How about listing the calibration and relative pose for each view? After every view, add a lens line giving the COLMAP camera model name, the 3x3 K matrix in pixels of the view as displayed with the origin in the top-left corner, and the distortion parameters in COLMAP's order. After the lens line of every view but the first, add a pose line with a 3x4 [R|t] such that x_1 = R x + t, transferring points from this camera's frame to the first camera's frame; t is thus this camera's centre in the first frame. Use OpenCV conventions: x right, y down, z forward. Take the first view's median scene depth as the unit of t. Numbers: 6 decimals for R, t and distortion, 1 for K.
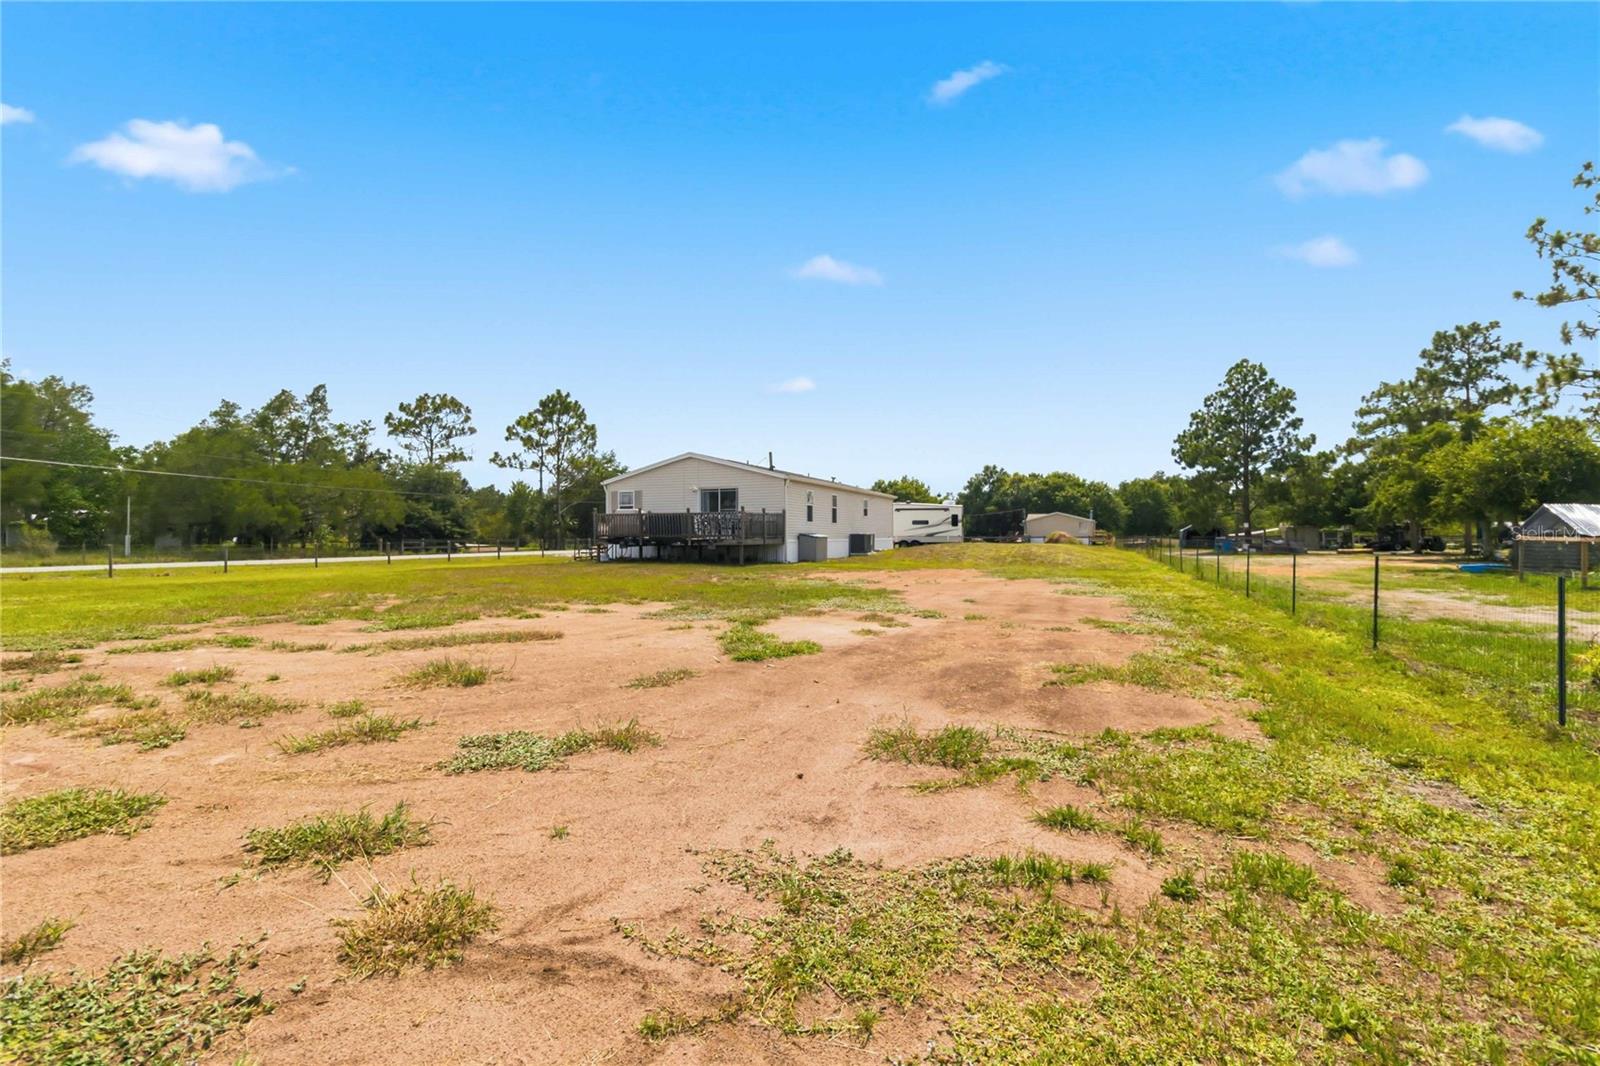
lens RADIAL K [[780.9, 0, 796.6], [0, 780.9, 529.4], [0, 0, 1]] dist [0.001706, 0.001034]
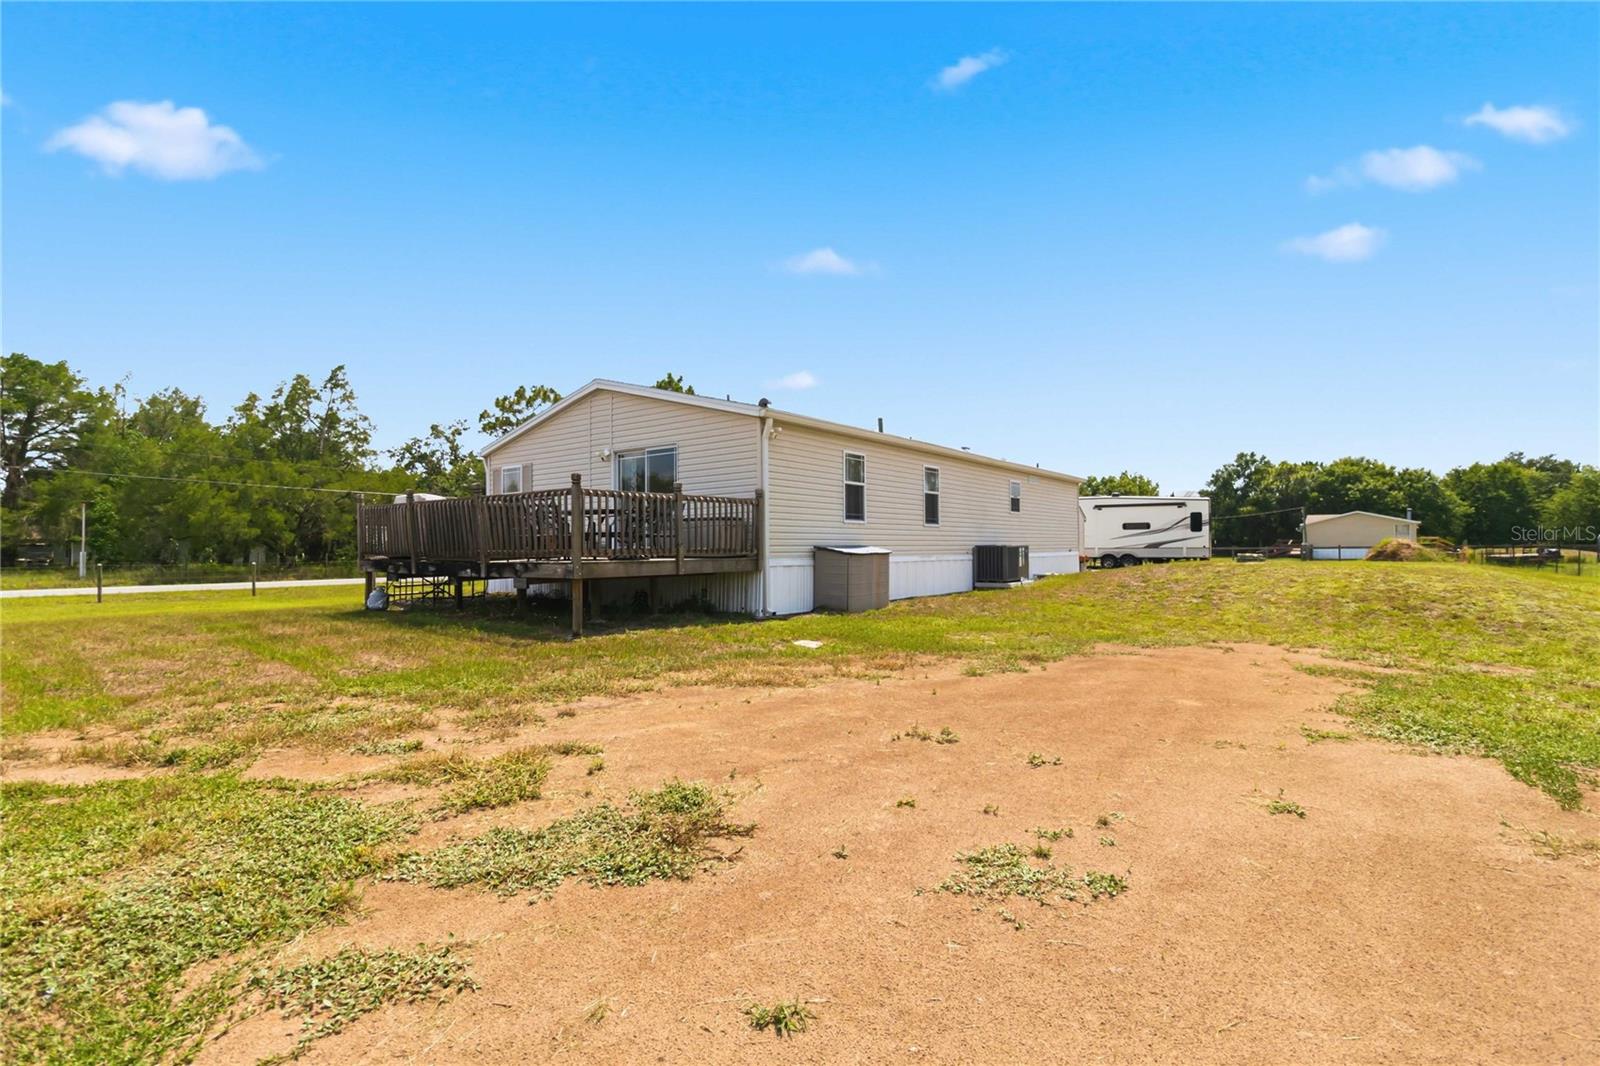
lens RADIAL K [[780.9, 0, 804.2], [0, 780.9, 541.6], [0, 0, 1]] dist [0.001706, 0.001034]
pose [[0.965969, -0.007636, -0.258546, 0.063062], [0.007891, 0.999969, -0.000054, 0.001595], [0.258538, -0.001988, 0.965999, 0.325245]]
